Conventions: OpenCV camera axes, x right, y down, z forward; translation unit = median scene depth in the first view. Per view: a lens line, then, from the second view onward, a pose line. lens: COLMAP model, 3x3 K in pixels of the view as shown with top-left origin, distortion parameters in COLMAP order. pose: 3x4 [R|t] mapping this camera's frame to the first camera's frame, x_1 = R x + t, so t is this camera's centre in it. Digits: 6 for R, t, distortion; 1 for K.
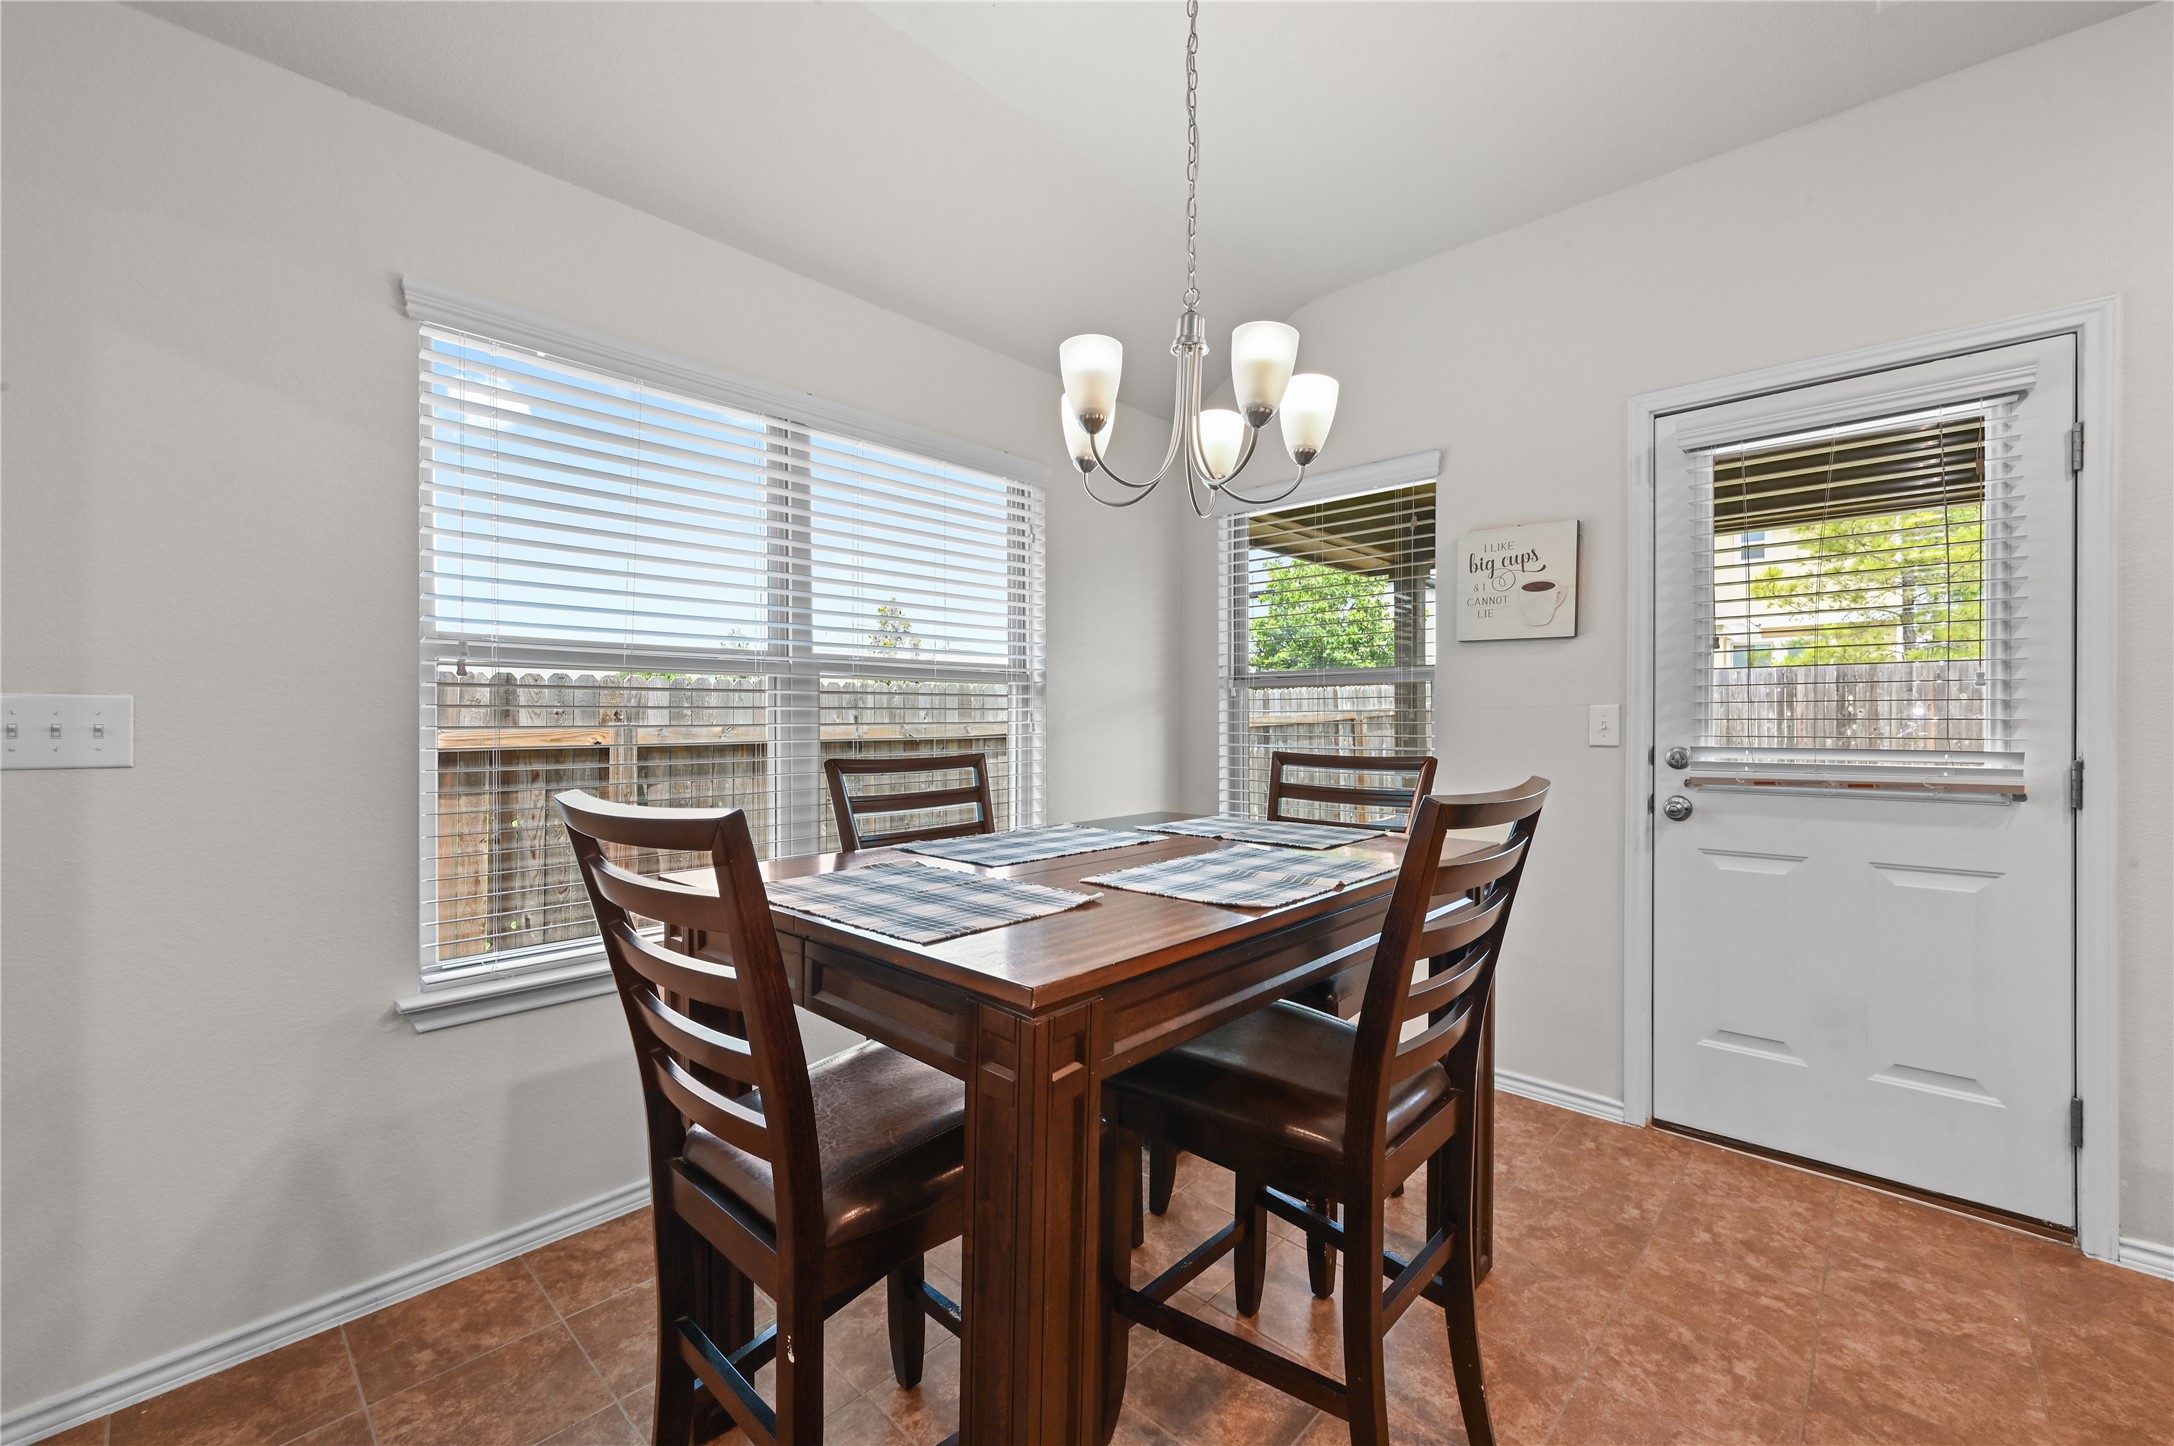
lens RADIAL K [[881.8, 0, 1093.7], [0, 881.8, 726.8], [0, 0, 1]] dist [0.000573, 0.000261]
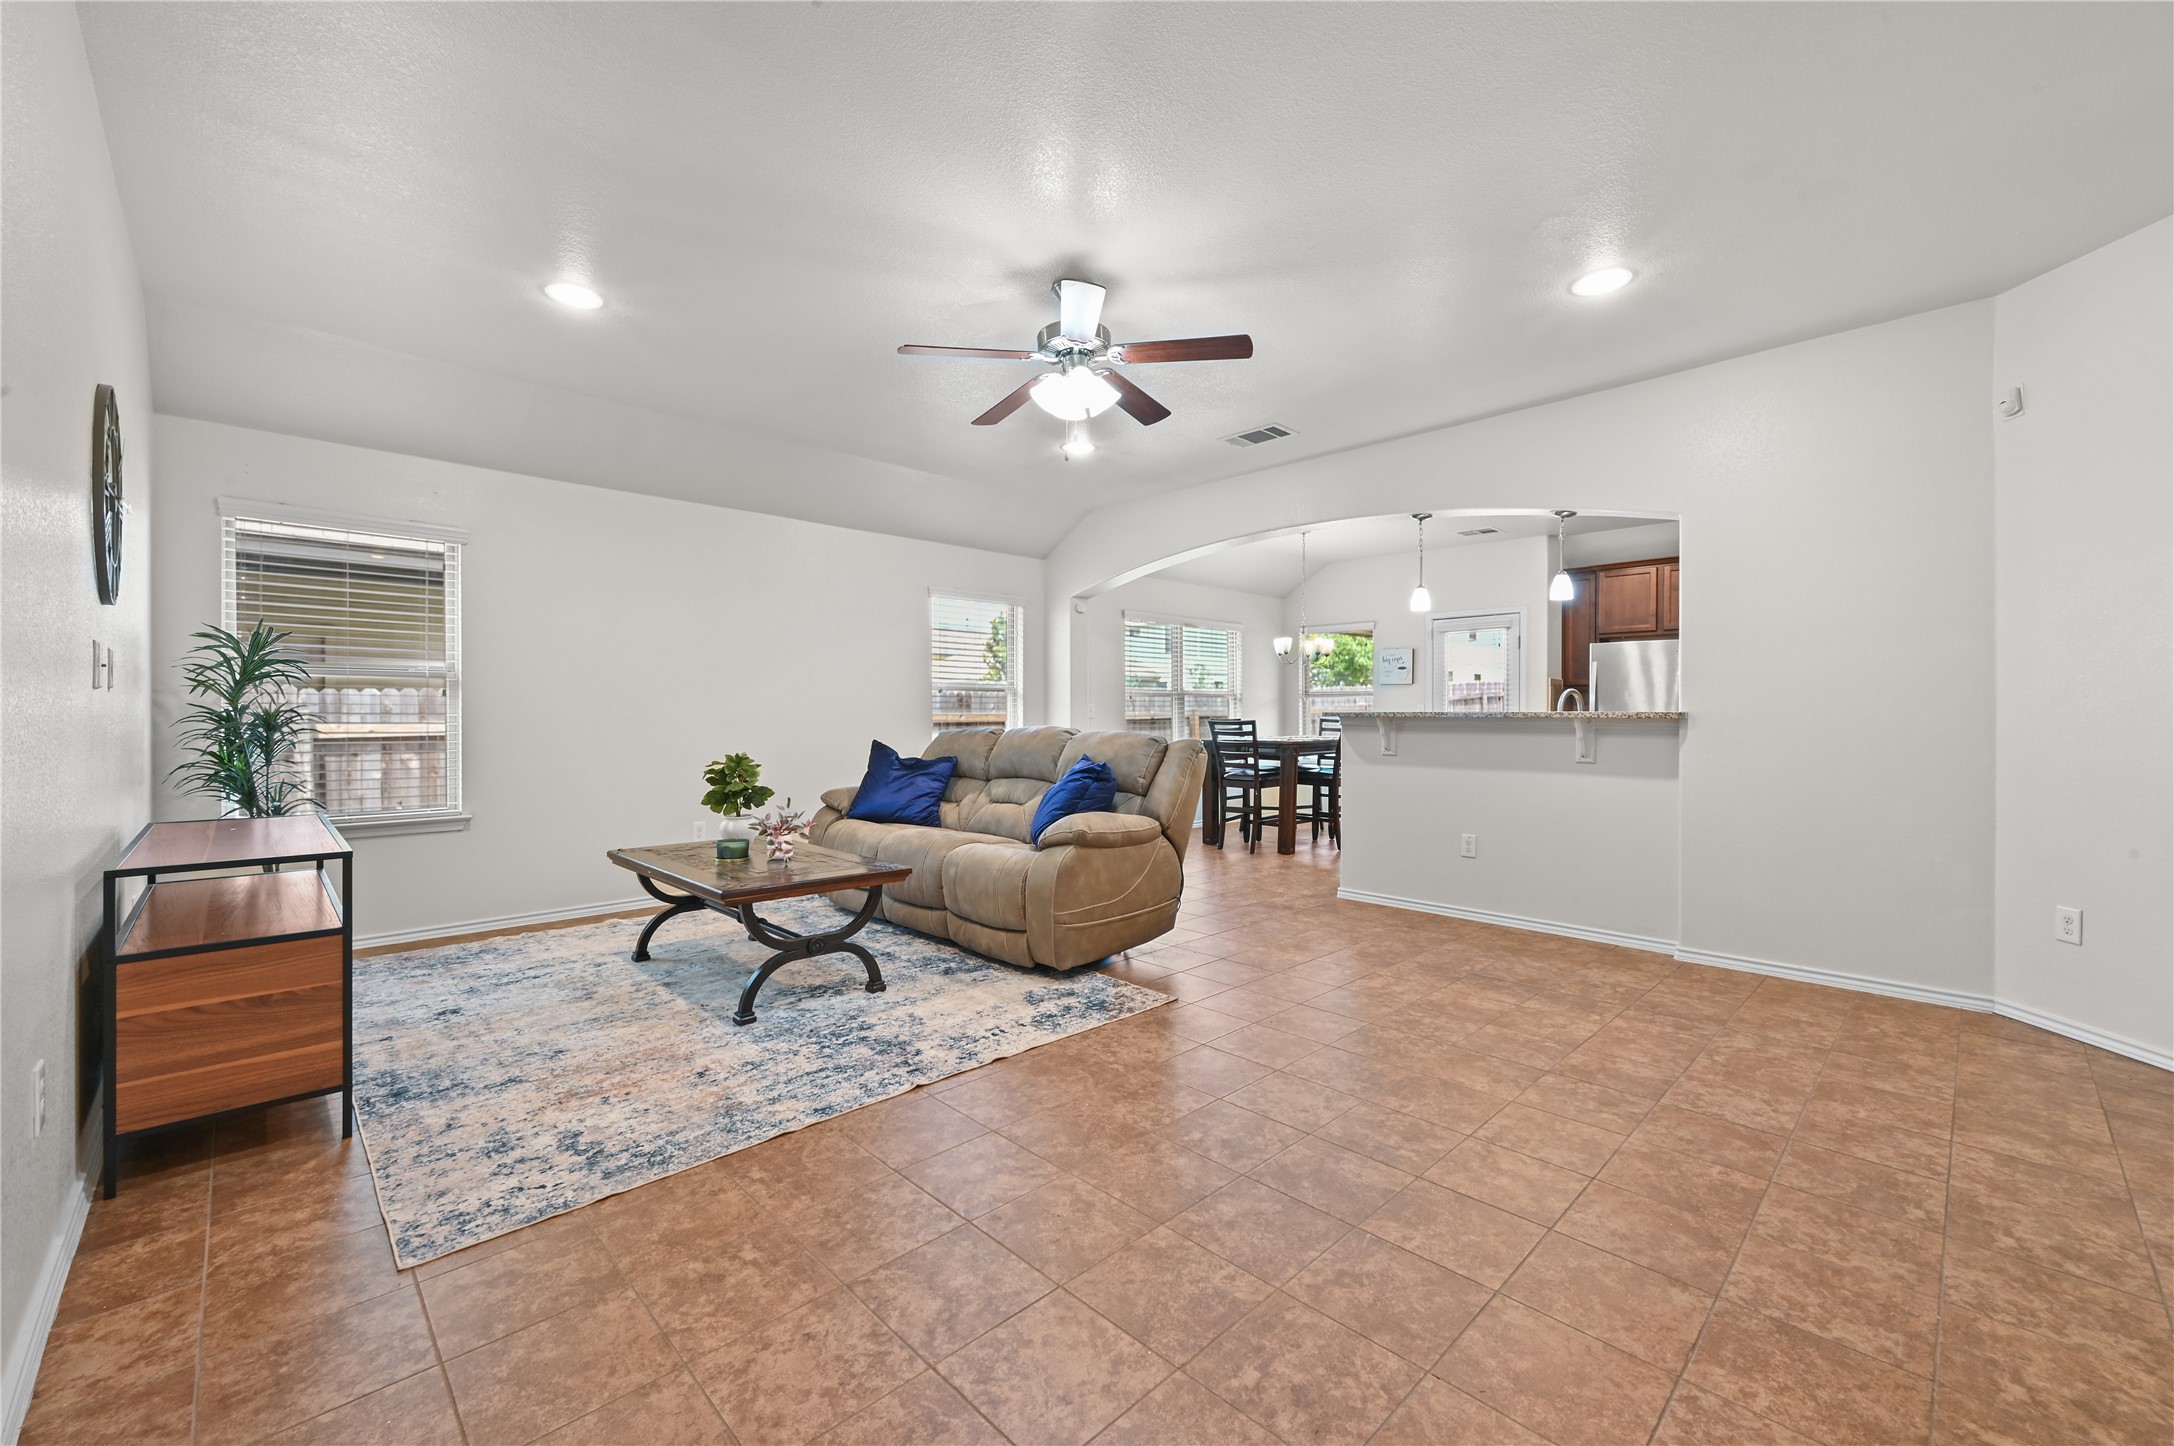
lens RADIAL K [[870.4, 0, 1089.7], [0, 870.4, 723.4], [0, 0, 1]] dist [-0.000285, 0.001235]
pose [[0.998415, -0.003421, -0.056181, -0.608688], [0.003542, 0.999992, 0.002060, 0.043080], [0.056174, -0.002256, 0.998418, -2.967300]]
